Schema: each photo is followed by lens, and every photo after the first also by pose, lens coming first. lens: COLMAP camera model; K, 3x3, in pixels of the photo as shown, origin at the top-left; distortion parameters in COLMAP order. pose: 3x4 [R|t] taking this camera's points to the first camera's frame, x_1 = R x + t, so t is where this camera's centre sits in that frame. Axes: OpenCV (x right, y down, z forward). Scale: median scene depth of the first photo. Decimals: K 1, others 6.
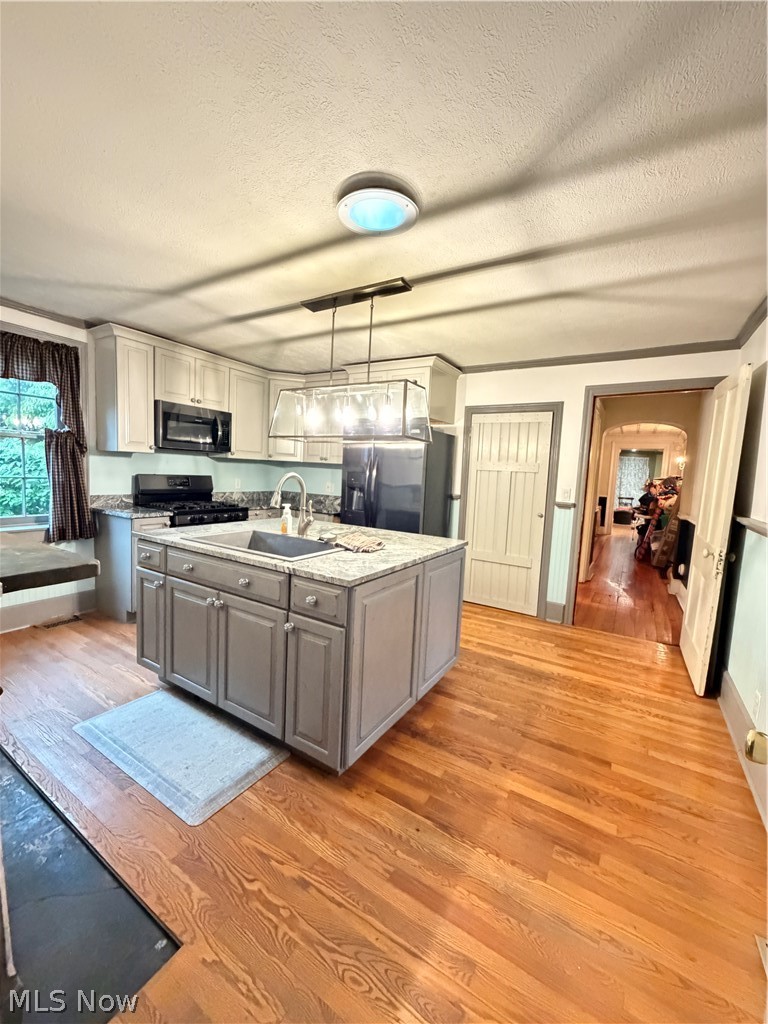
lens RADIAL K [[411.5, 0, 379.9], [0, 411.5, 510.7], [0, 0, 1]] dist [-0.001811, -0.000029]
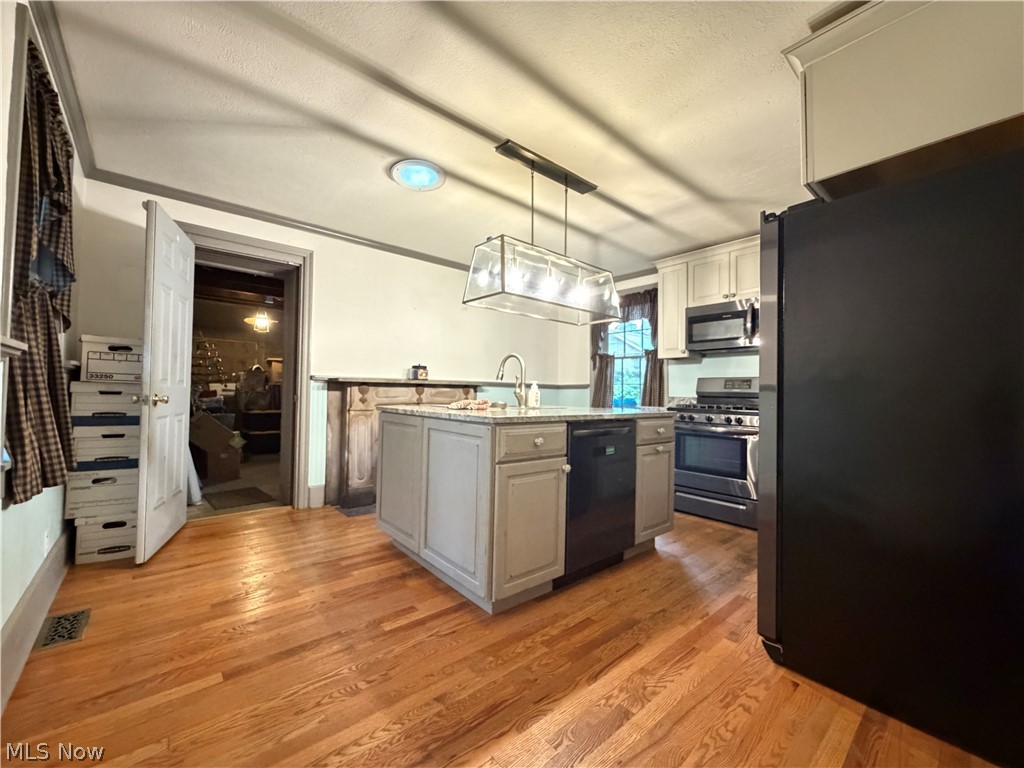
lens RADIAL K [[411.5, 0, 509.0], [0, 411.5, 384.4], [0, 0, 1]] dist [-0.001811, -0.000029]
pose [[-0.307793, -0.074437, -0.948537, 0.803920], [-0.122859, 0.991698, -0.037957, 0.041695], [0.943488, 0.104853, -0.314383, 1.166738]]
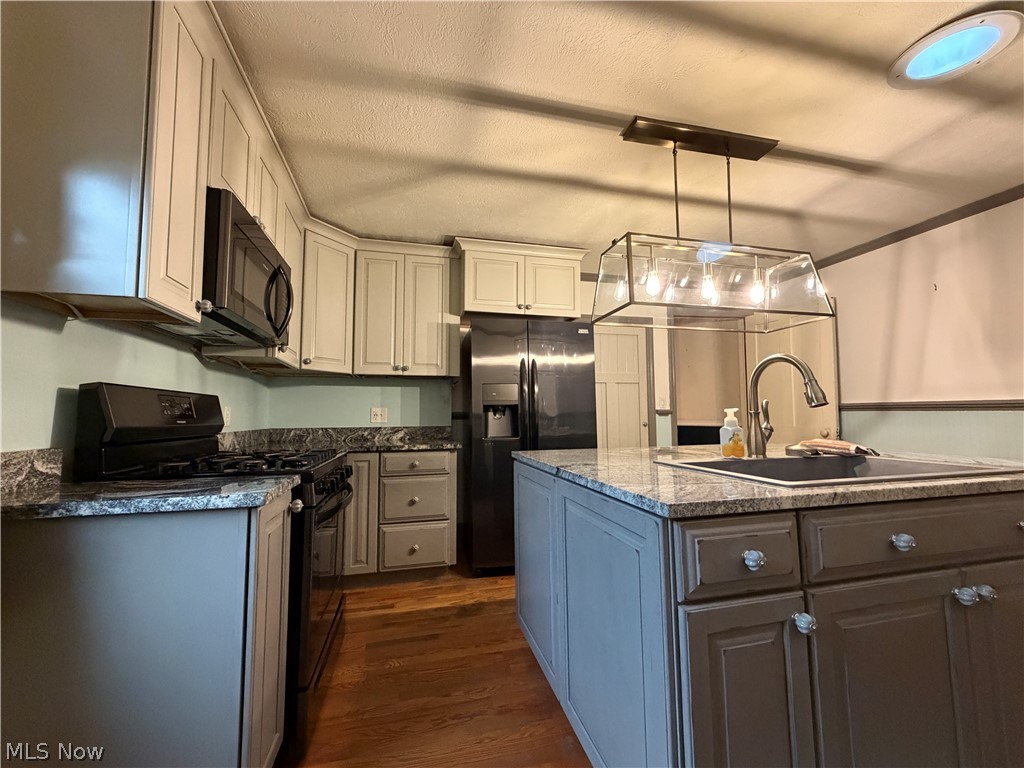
lens RADIAL K [[411.5, 0, 509.0], [0, 411.5, 384.4], [0, 0, 1]] dist [-0.001811, -0.000029]
pose [[0.689796, 0.000298, 0.724004, -0.806227], [0.113515, 0.987588, -0.108558, -0.019891], [-0.715049, 0.157068, 0.681200, 0.734638]]
